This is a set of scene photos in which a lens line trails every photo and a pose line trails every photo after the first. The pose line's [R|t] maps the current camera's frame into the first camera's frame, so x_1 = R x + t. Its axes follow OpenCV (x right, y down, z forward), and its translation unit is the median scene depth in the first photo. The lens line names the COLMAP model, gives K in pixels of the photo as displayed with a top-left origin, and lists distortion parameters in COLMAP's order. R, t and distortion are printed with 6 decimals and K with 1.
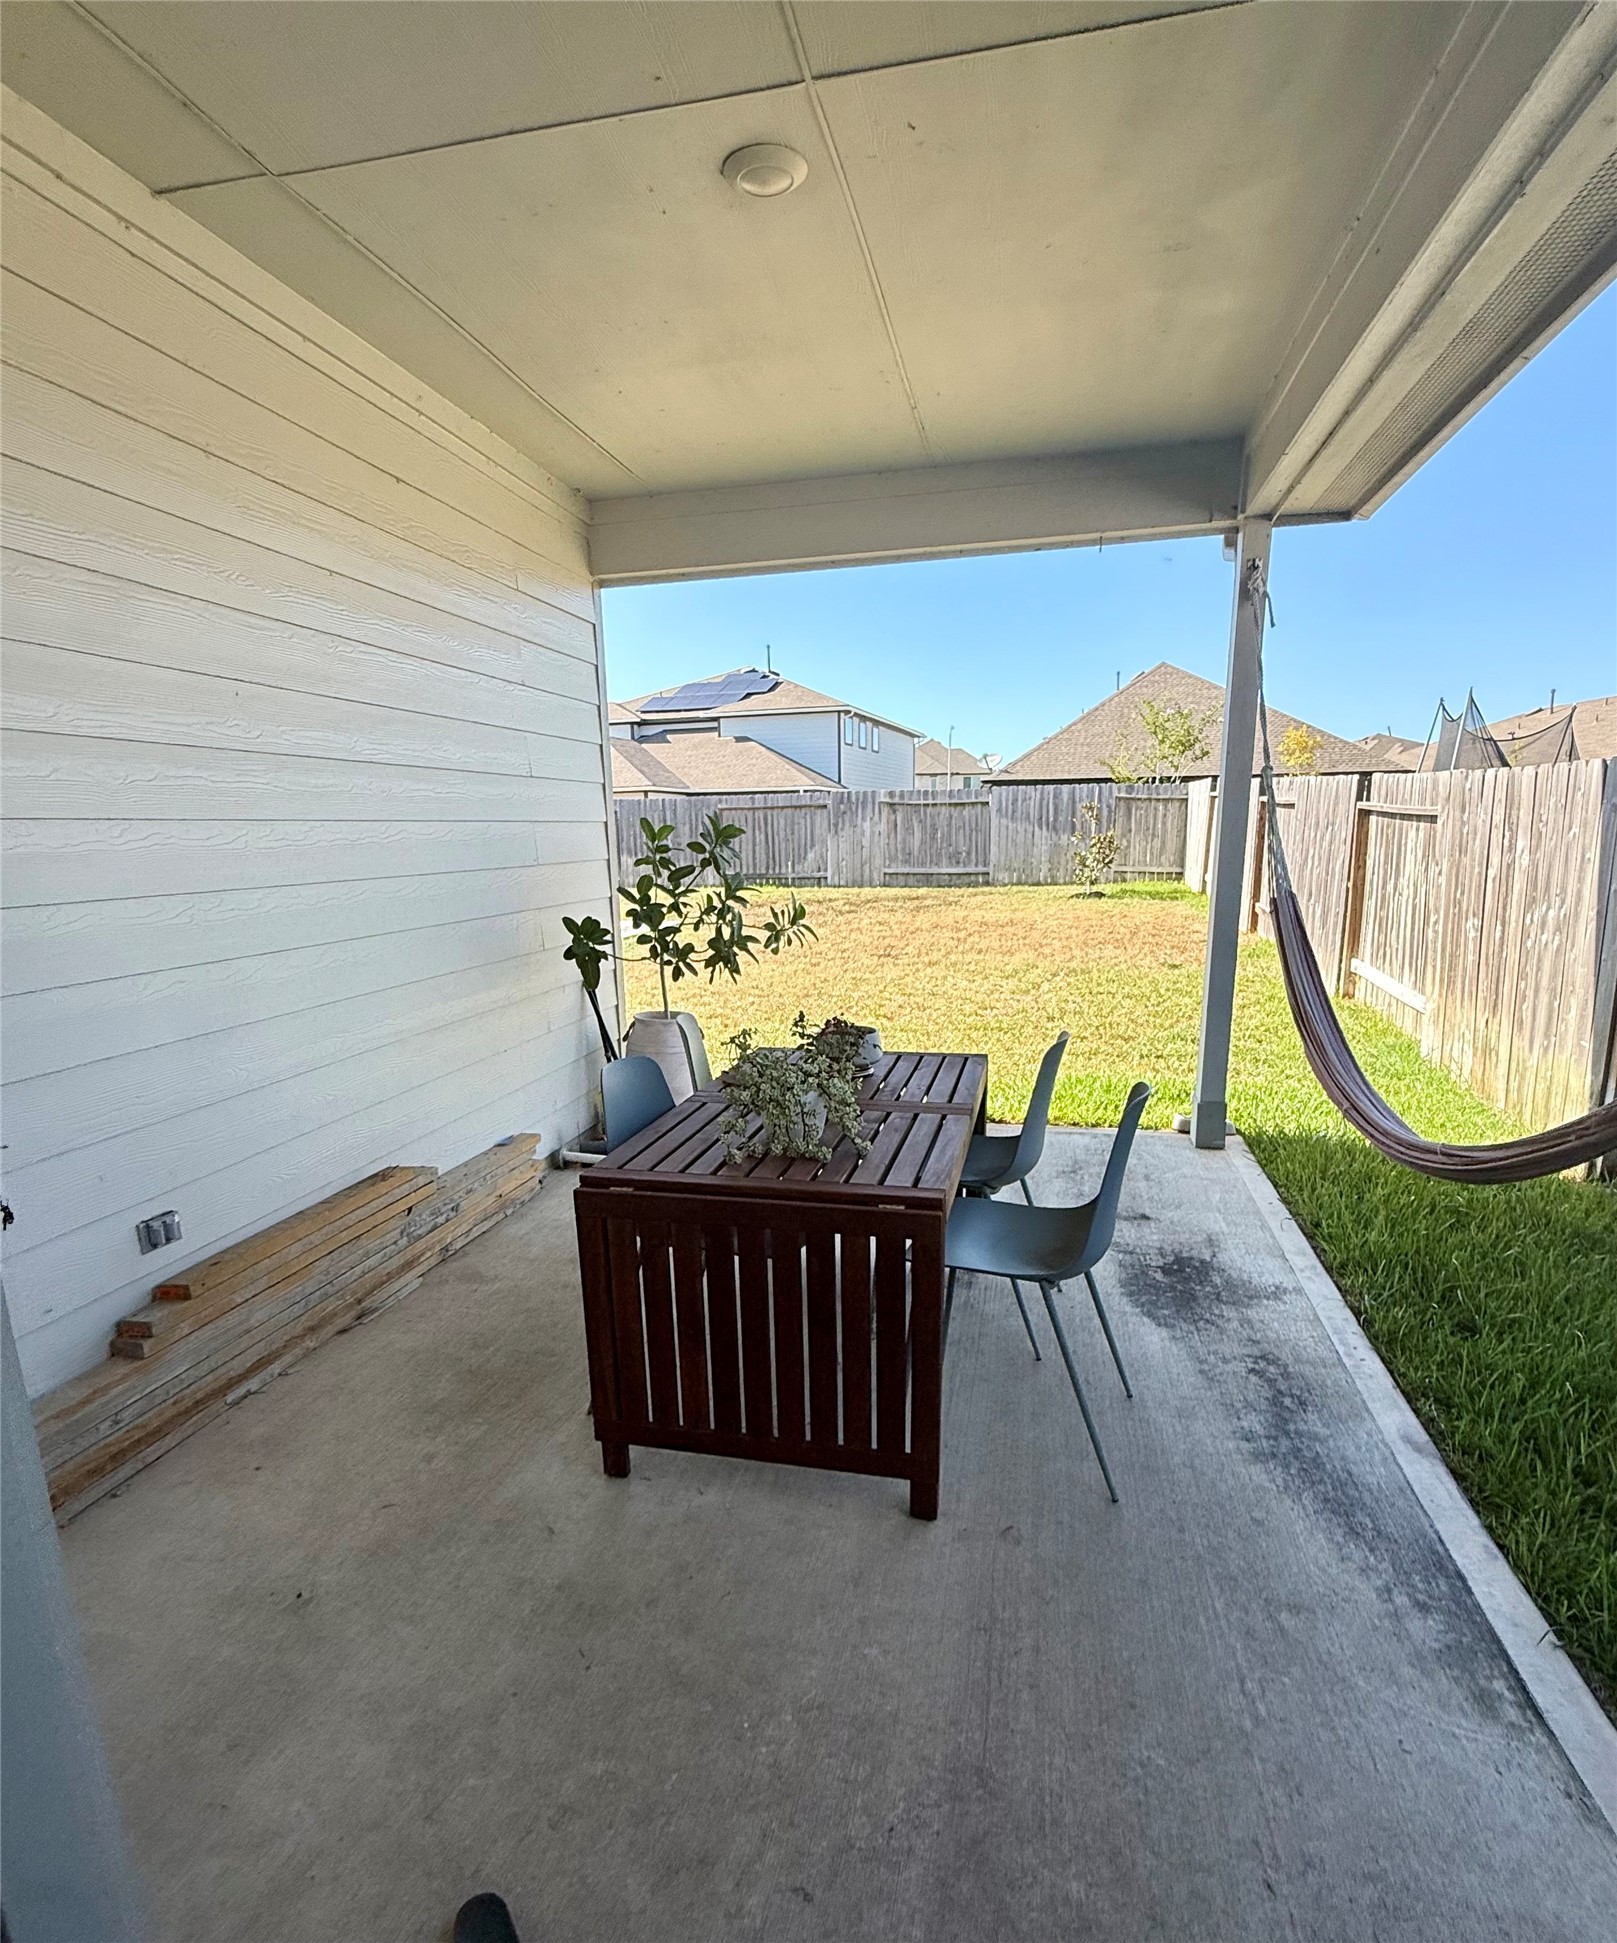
lens RADIAL K [[1008.8, 0, 813.1], [0, 1008.8, 1051.2], [0, 0, 1]] dist [0.000770, -0.000003]
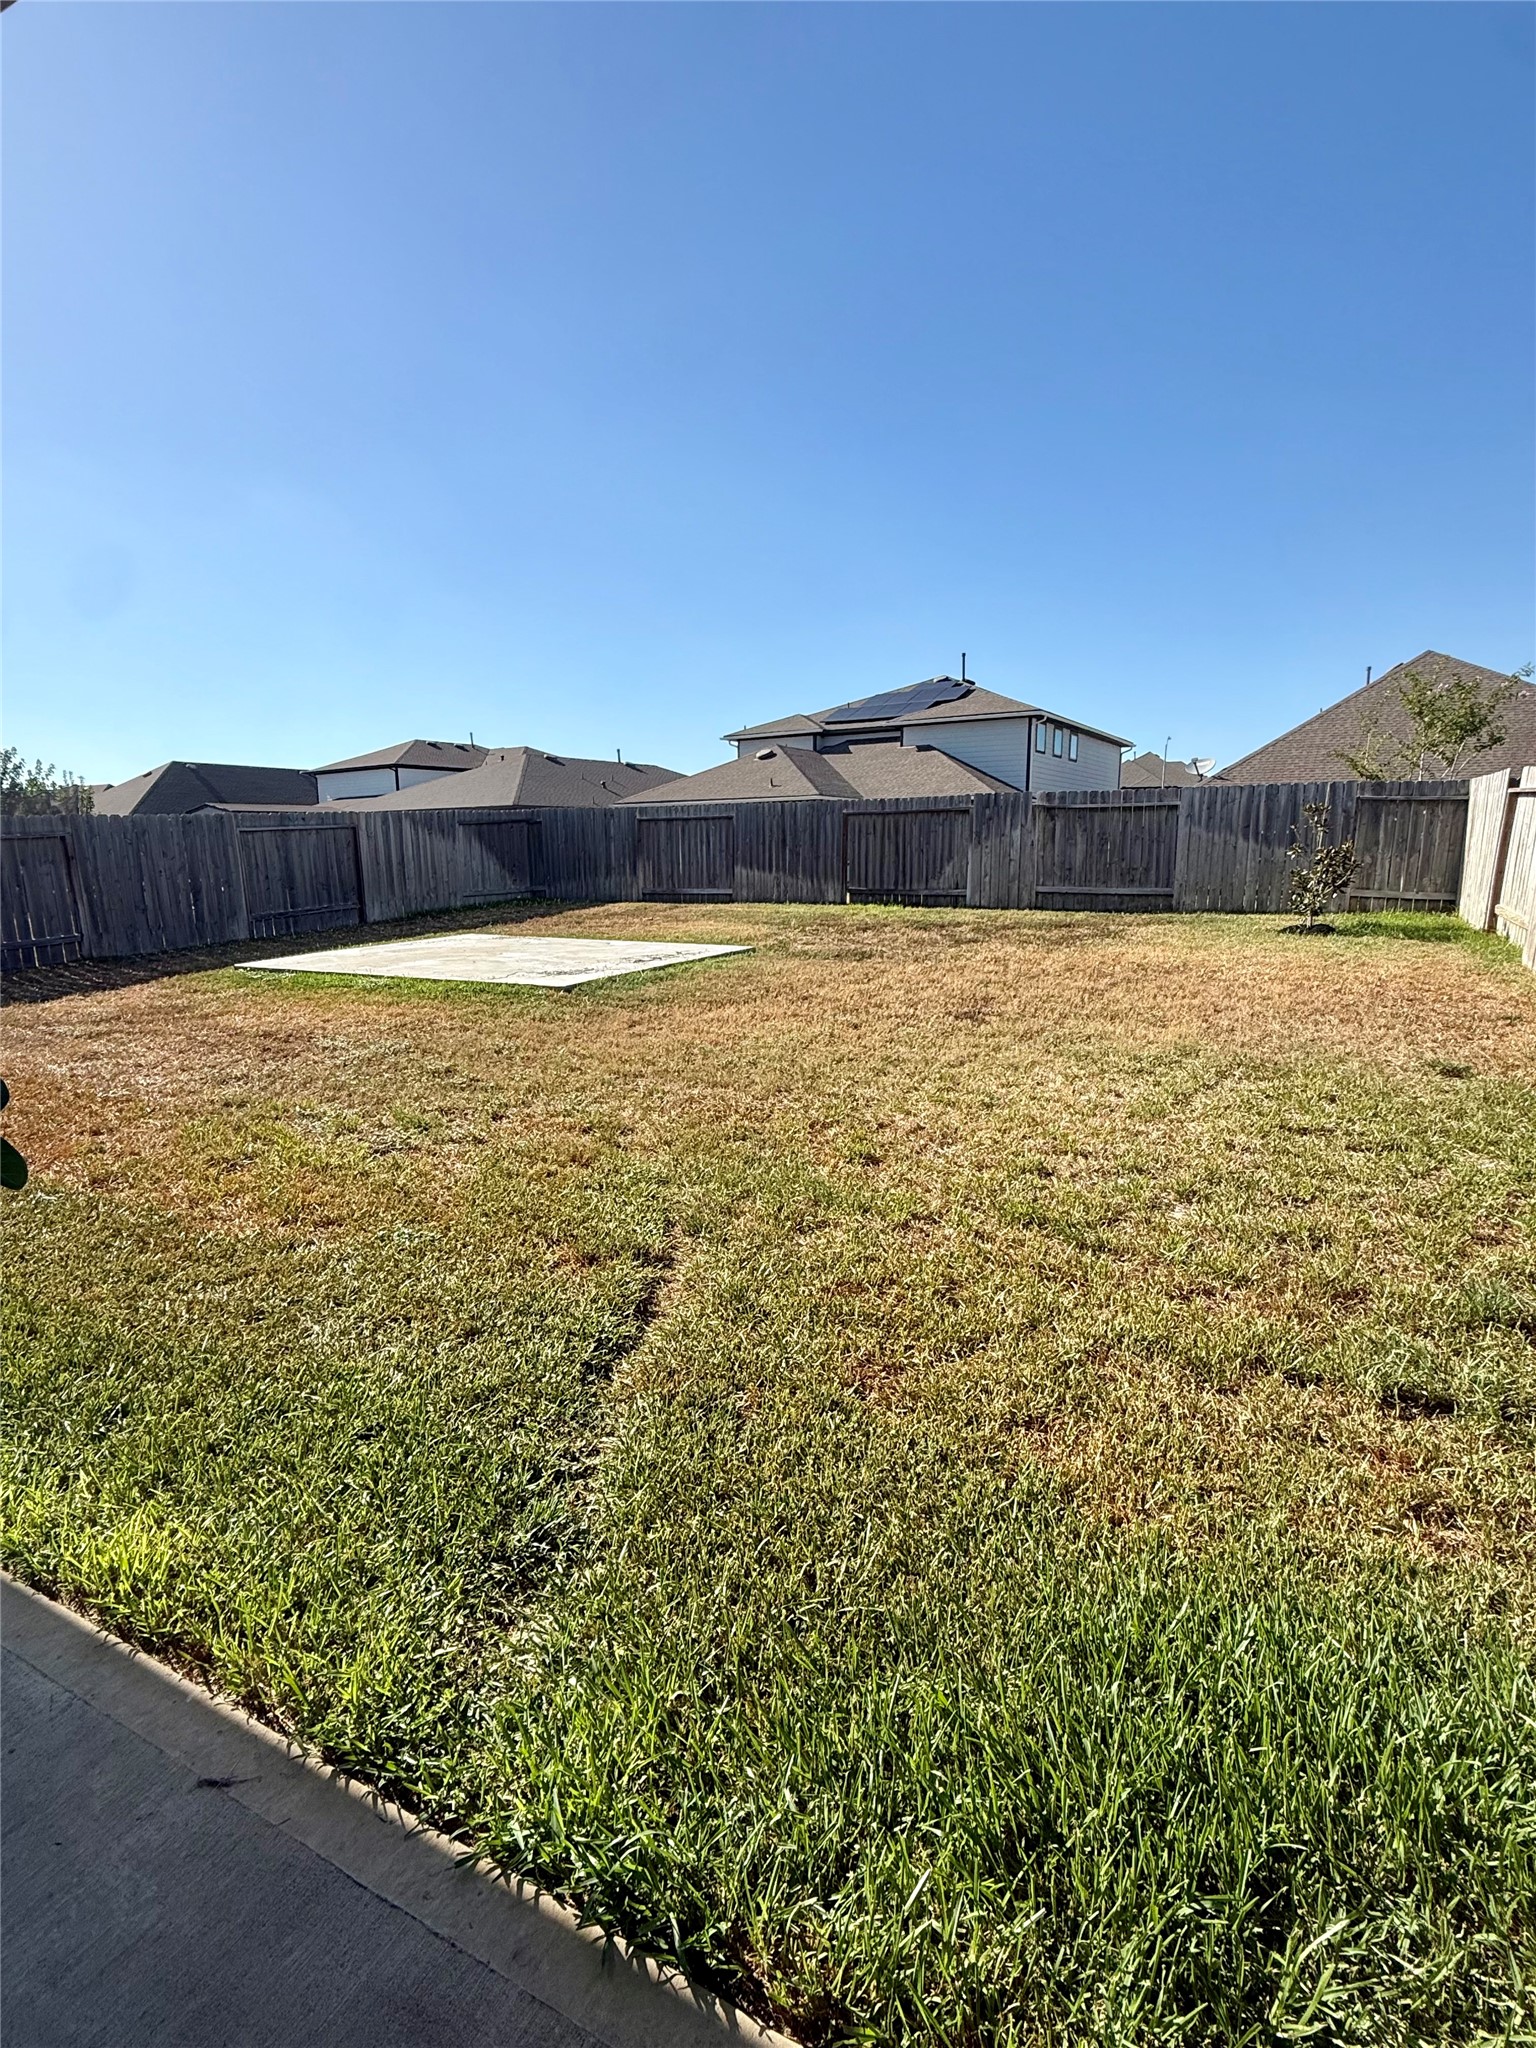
lens RADIAL K [[961.3, 0, 769.1], [0, 961.3, 1017.1], [0, 0, 1]] dist [0.000197, 0.000013]
pose [[0.966754, 0.054601, -0.249811, 0.062376], [-0.064076, 0.997496, -0.029947, -0.038901], [0.247551, 0.044958, 0.967831, 0.199567]]
